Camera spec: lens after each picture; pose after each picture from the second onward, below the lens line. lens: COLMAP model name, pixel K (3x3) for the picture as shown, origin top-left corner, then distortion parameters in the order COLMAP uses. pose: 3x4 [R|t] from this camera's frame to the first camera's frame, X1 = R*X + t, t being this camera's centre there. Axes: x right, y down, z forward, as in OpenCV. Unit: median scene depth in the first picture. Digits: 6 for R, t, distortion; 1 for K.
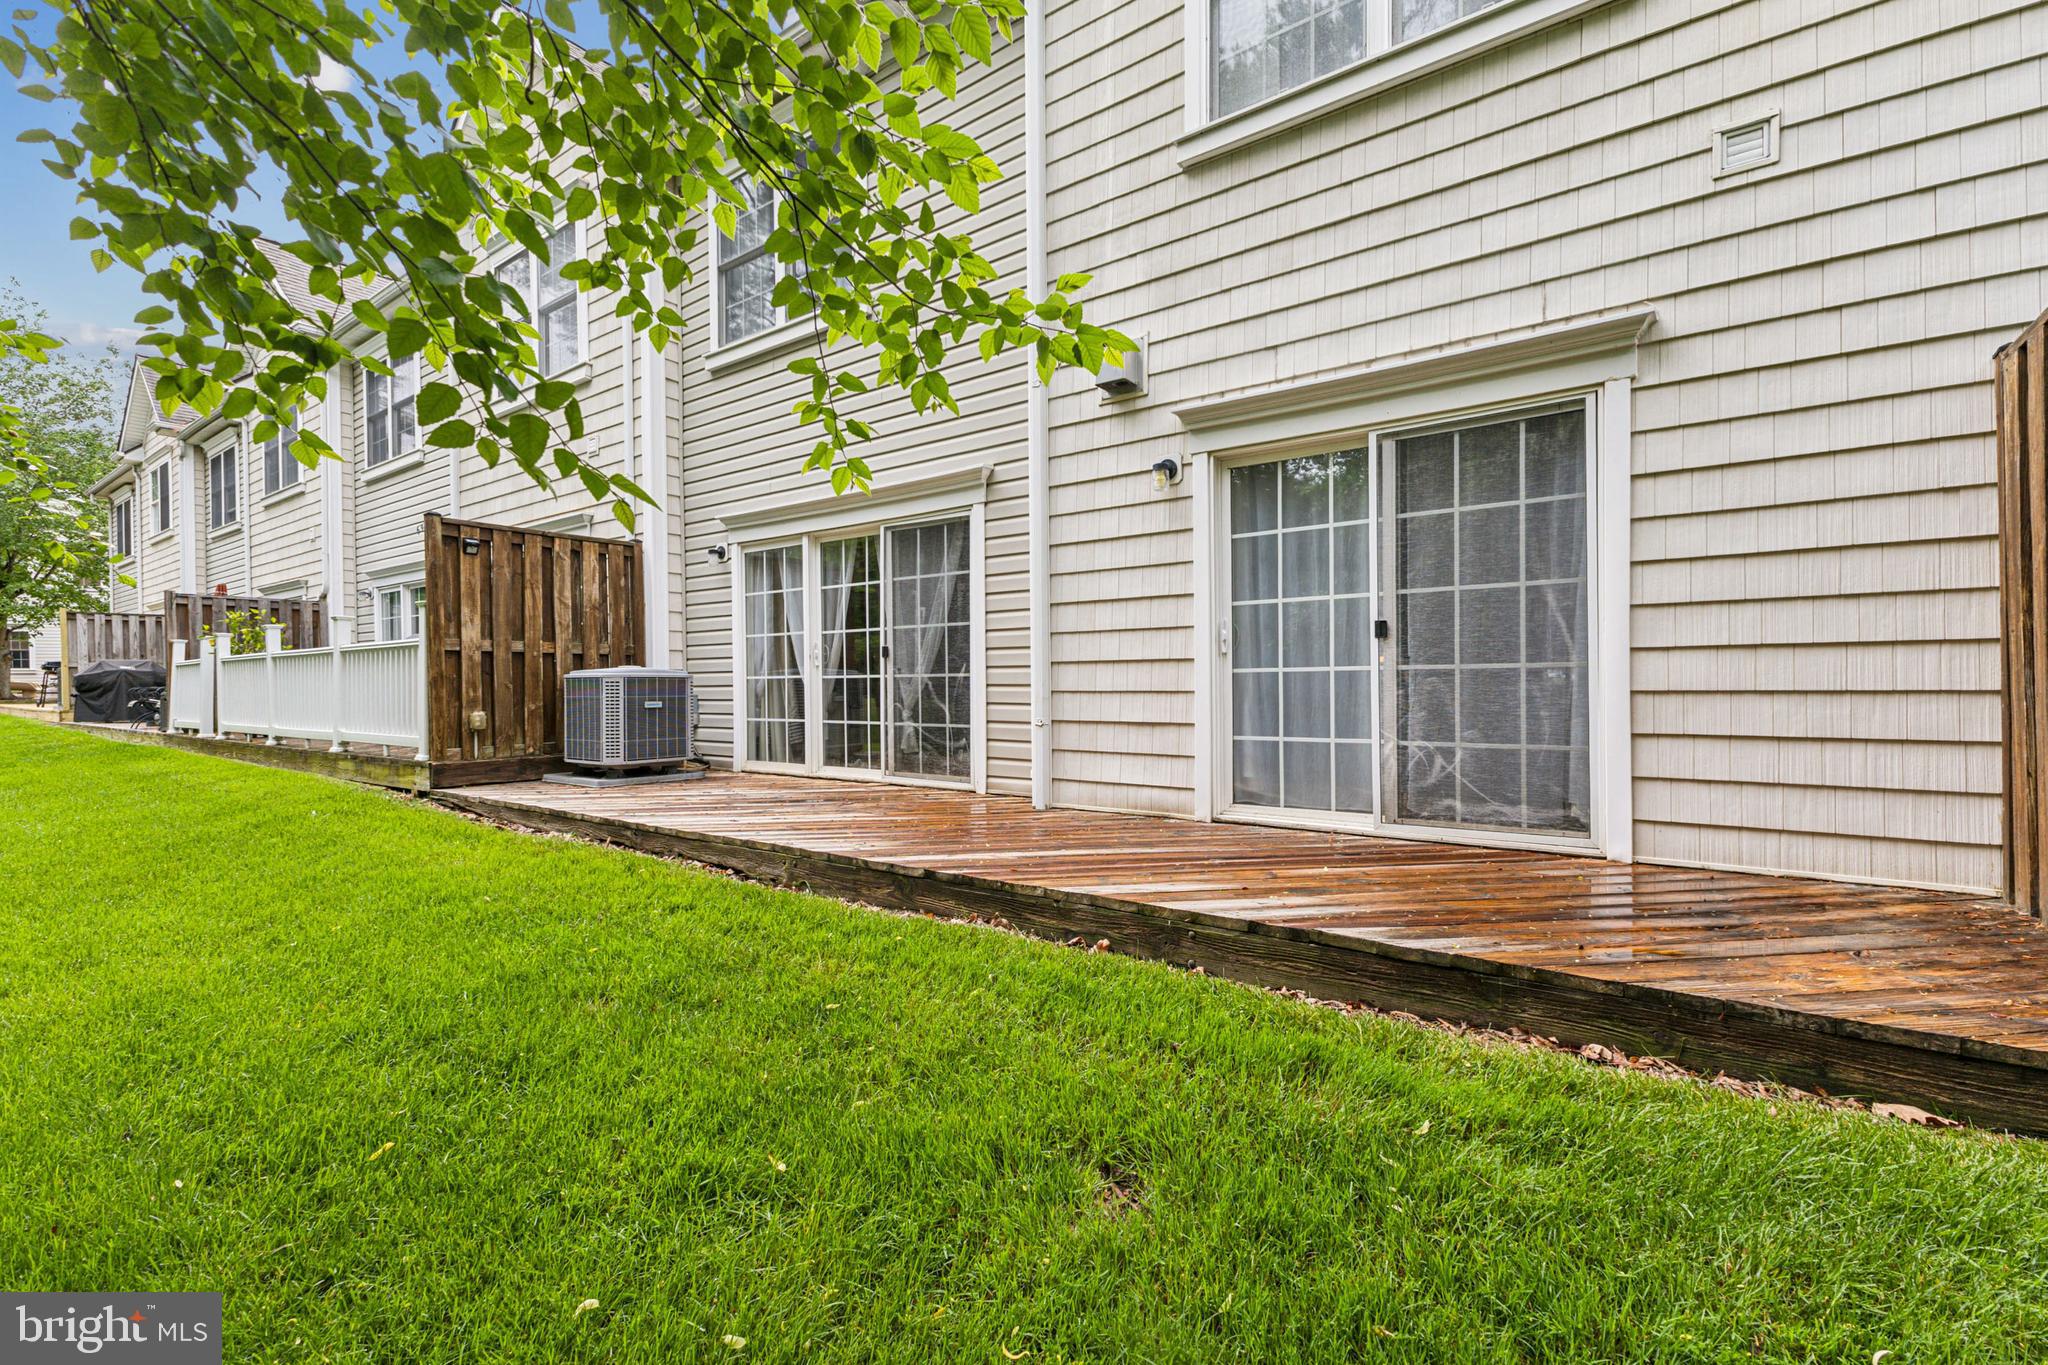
lens RADIAL K [[907.7, 0, 1025.8], [0, 907.7, 693.1], [0, 0, 1]] dist [0.018321, -0.001221]
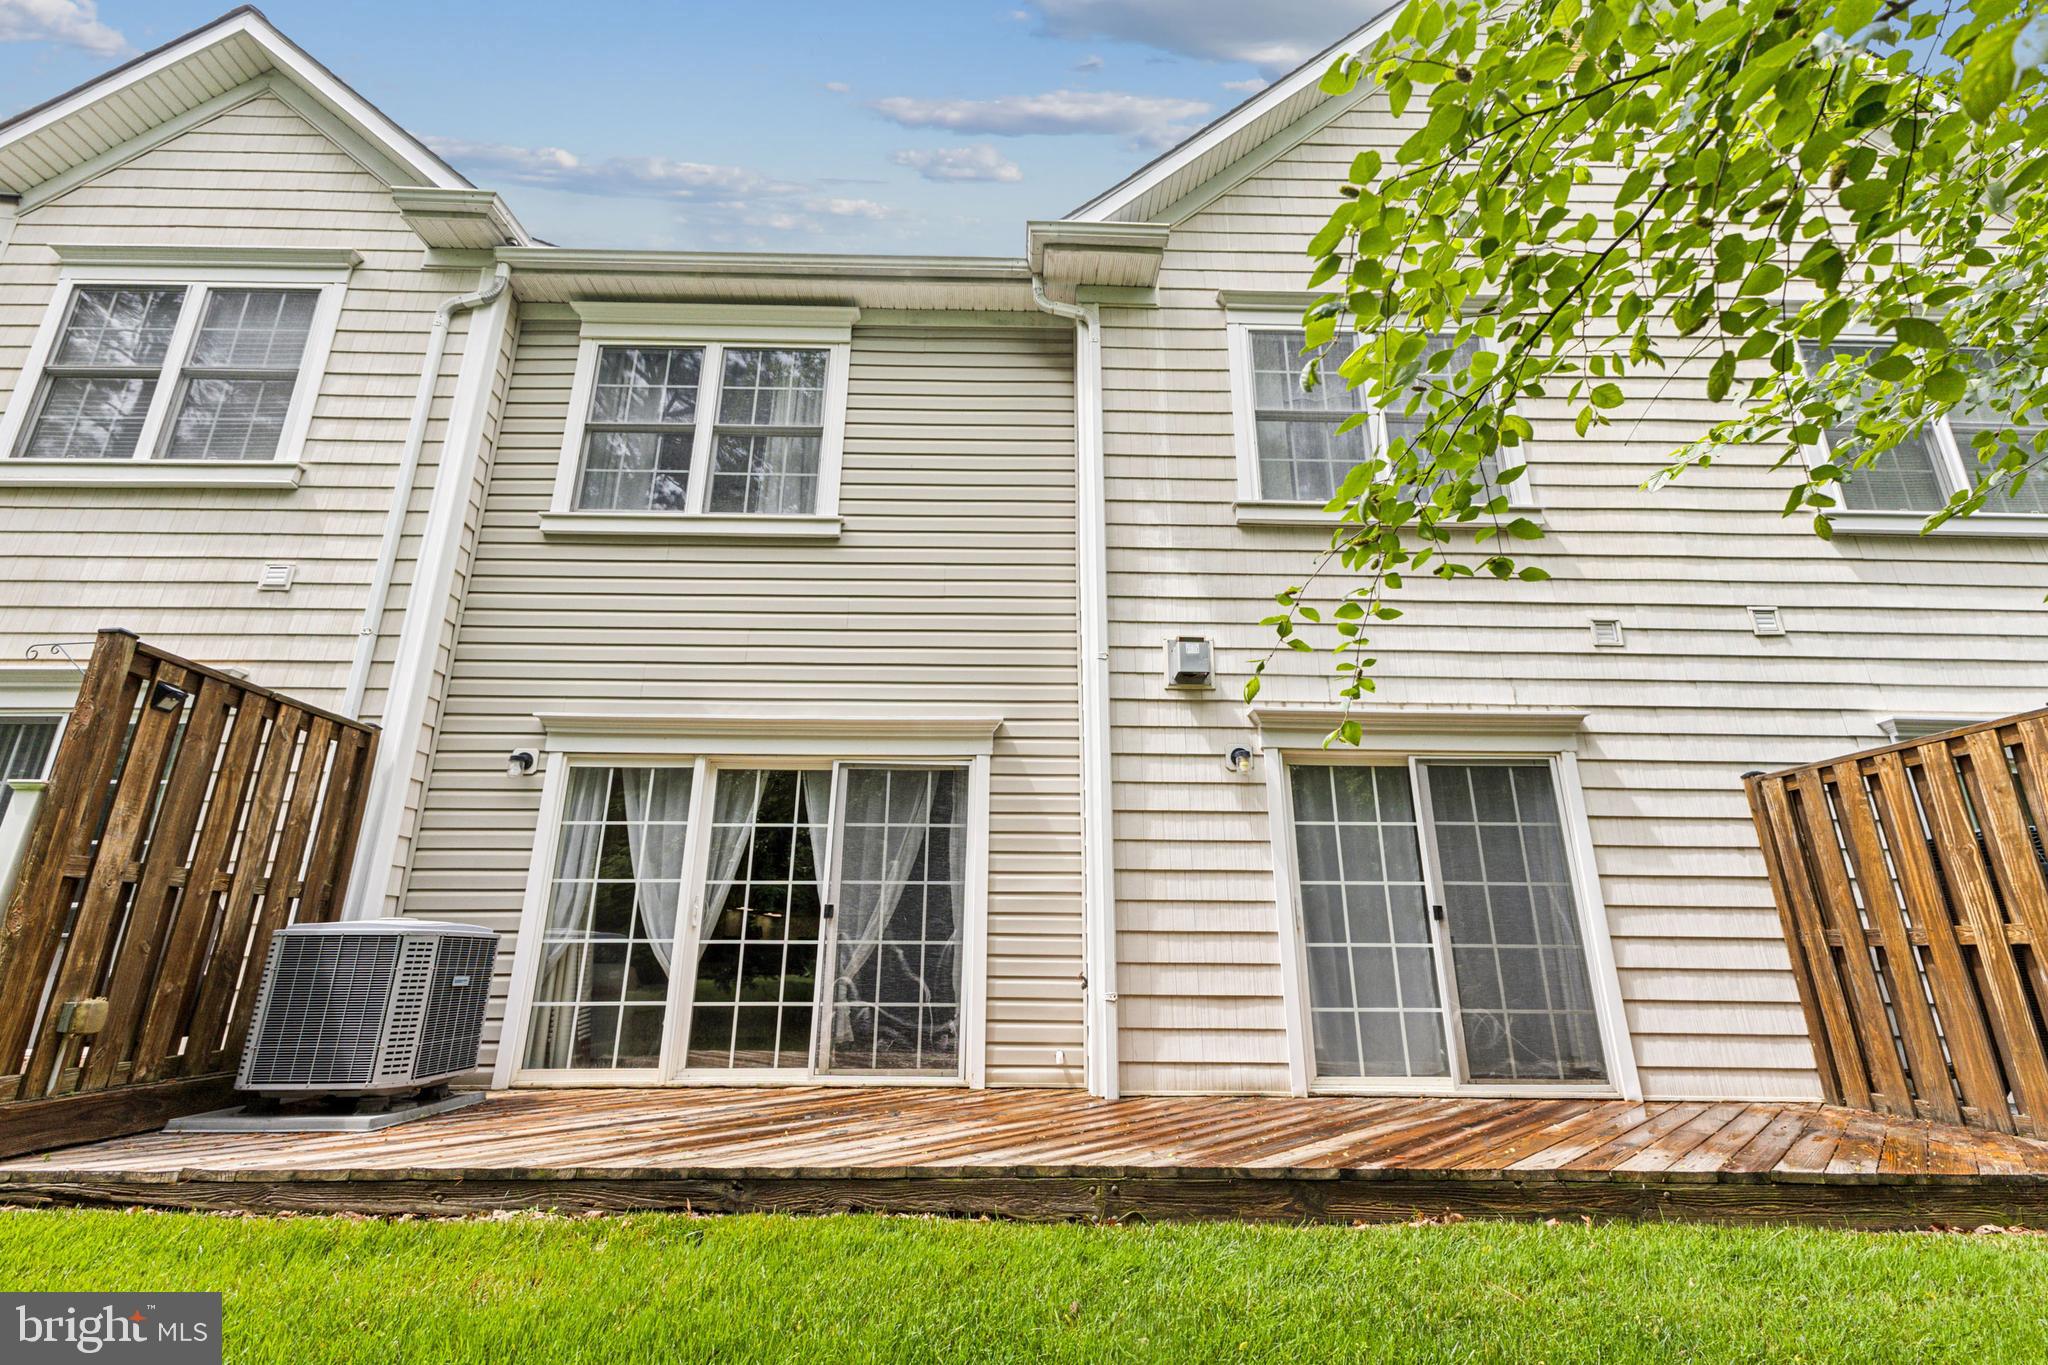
lens RADIAL K [[907.7, 0, 1014.1], [0, 907.7, 682.4], [0, 0, 1]] dist [0.018321, -0.001221]
pose [[0.784211, 0.193206, 0.589648, -0.722786], [-0.004430, 0.952006, -0.306046, 0.011017], [-0.620478, 0.237393, 0.747430, 0.300951]]
